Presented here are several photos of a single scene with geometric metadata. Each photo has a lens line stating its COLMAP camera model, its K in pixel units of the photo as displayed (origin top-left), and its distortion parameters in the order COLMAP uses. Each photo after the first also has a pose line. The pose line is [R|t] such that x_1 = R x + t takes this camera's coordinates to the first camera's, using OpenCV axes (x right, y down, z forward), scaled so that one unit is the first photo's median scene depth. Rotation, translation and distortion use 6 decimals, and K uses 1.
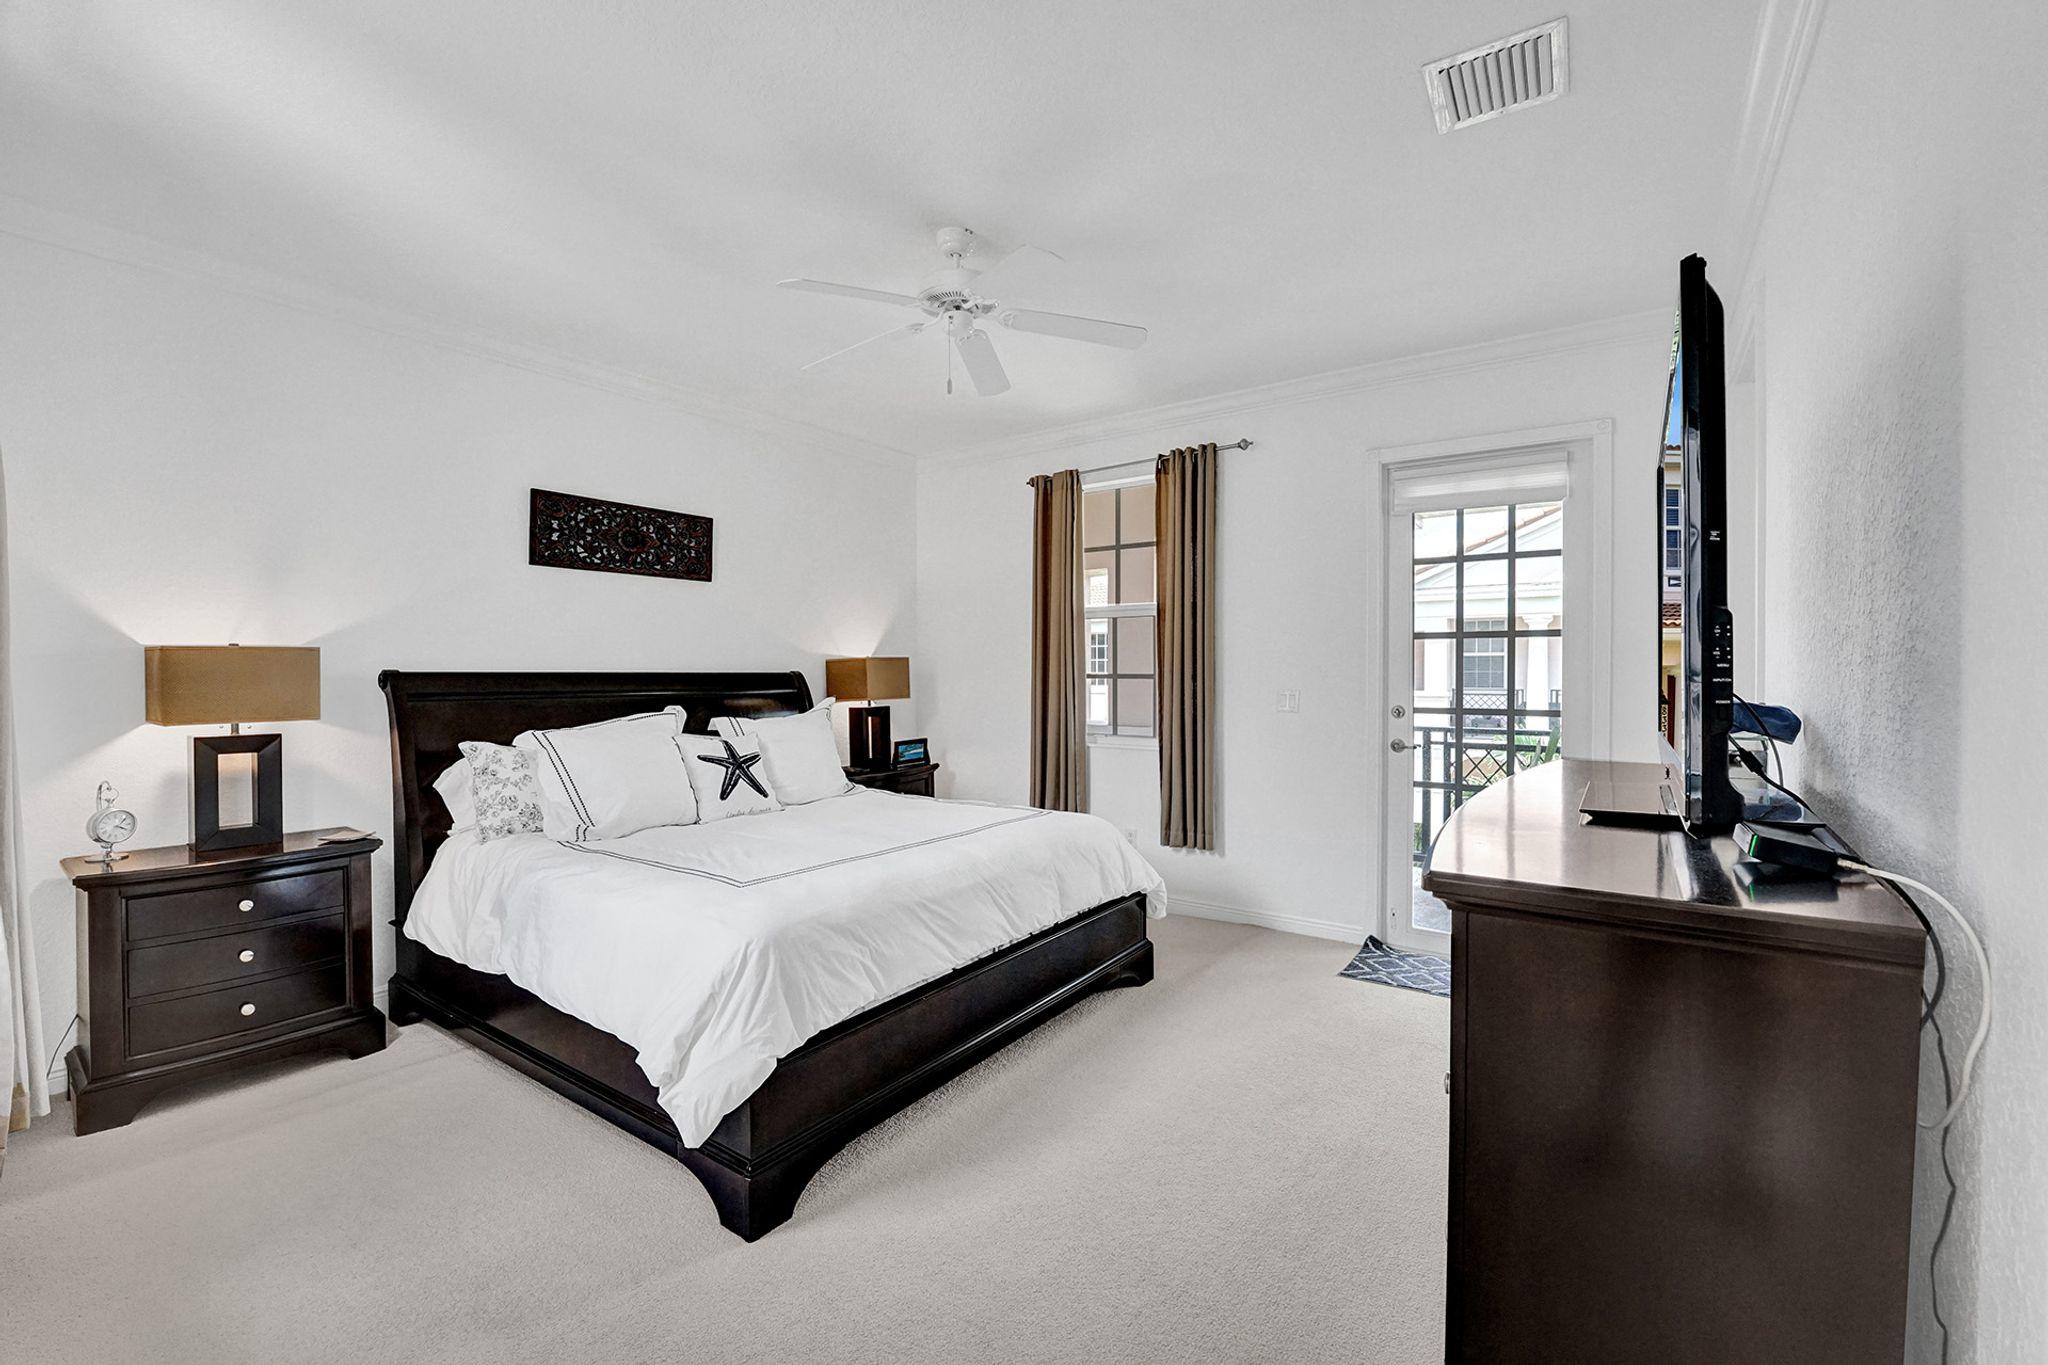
lens RADIAL K [[824.2, 0, 1039.3], [0, 824.2, 677.8], [0, 0, 1]] dist [-0.020118, 0.000848]
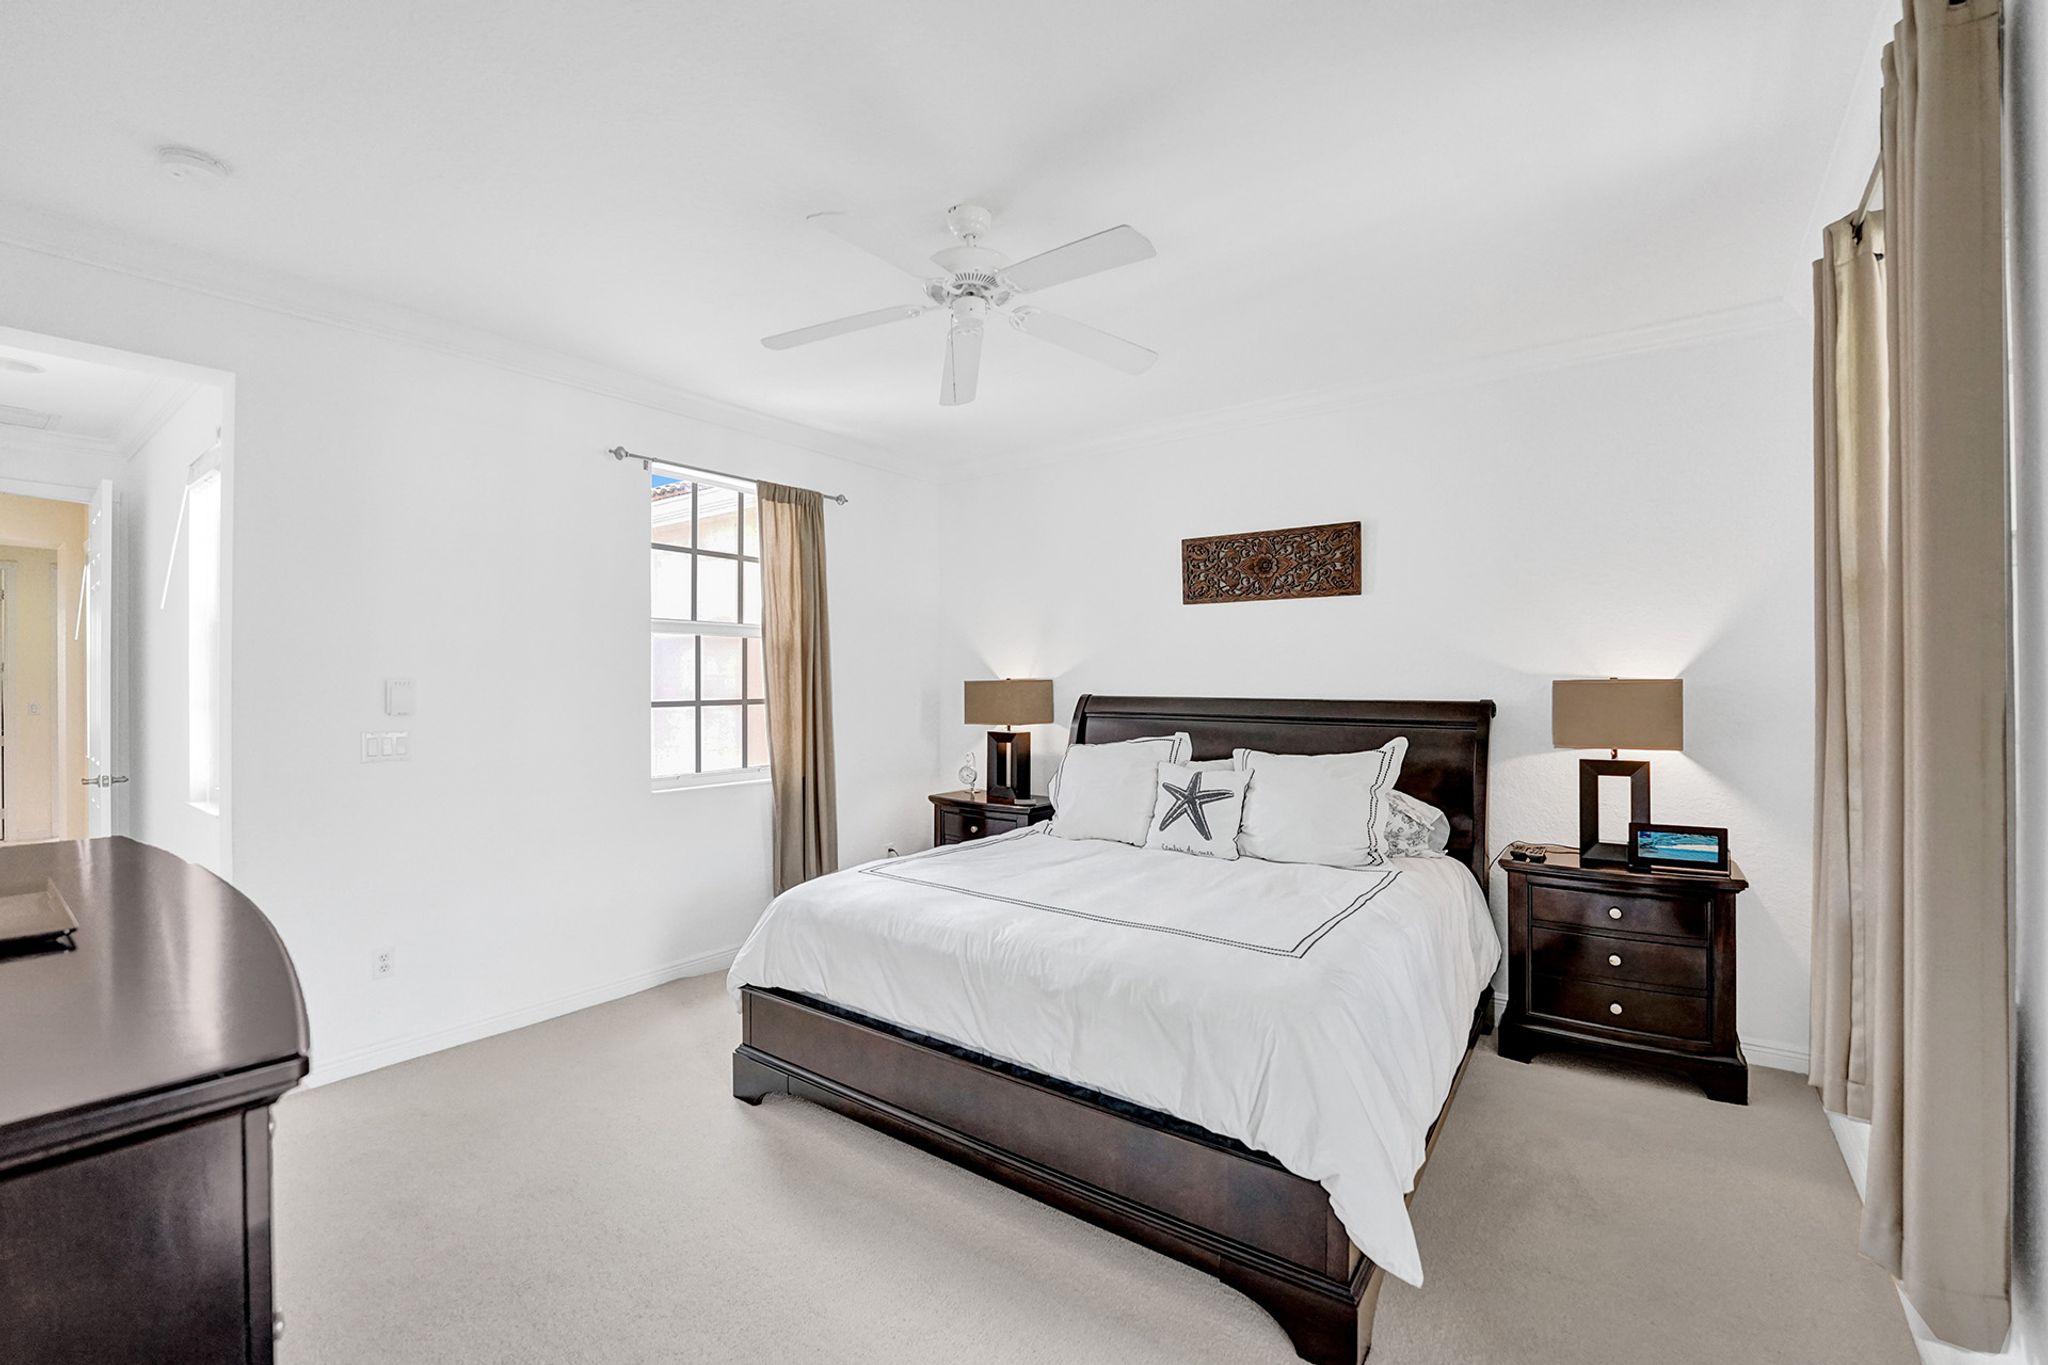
lens RADIAL K [[842.4, 0, 1024.0], [0, 842.4, 682.5], [0, 0, 1]] dist [-0.065450, 0.000140]
pose [[-0.015140, -0.016103, -0.999756, 0.488628], [-0.020852, 0.999658, -0.015785, -0.004715], [0.999668, 0.020608, -0.015471, 0.686986]]
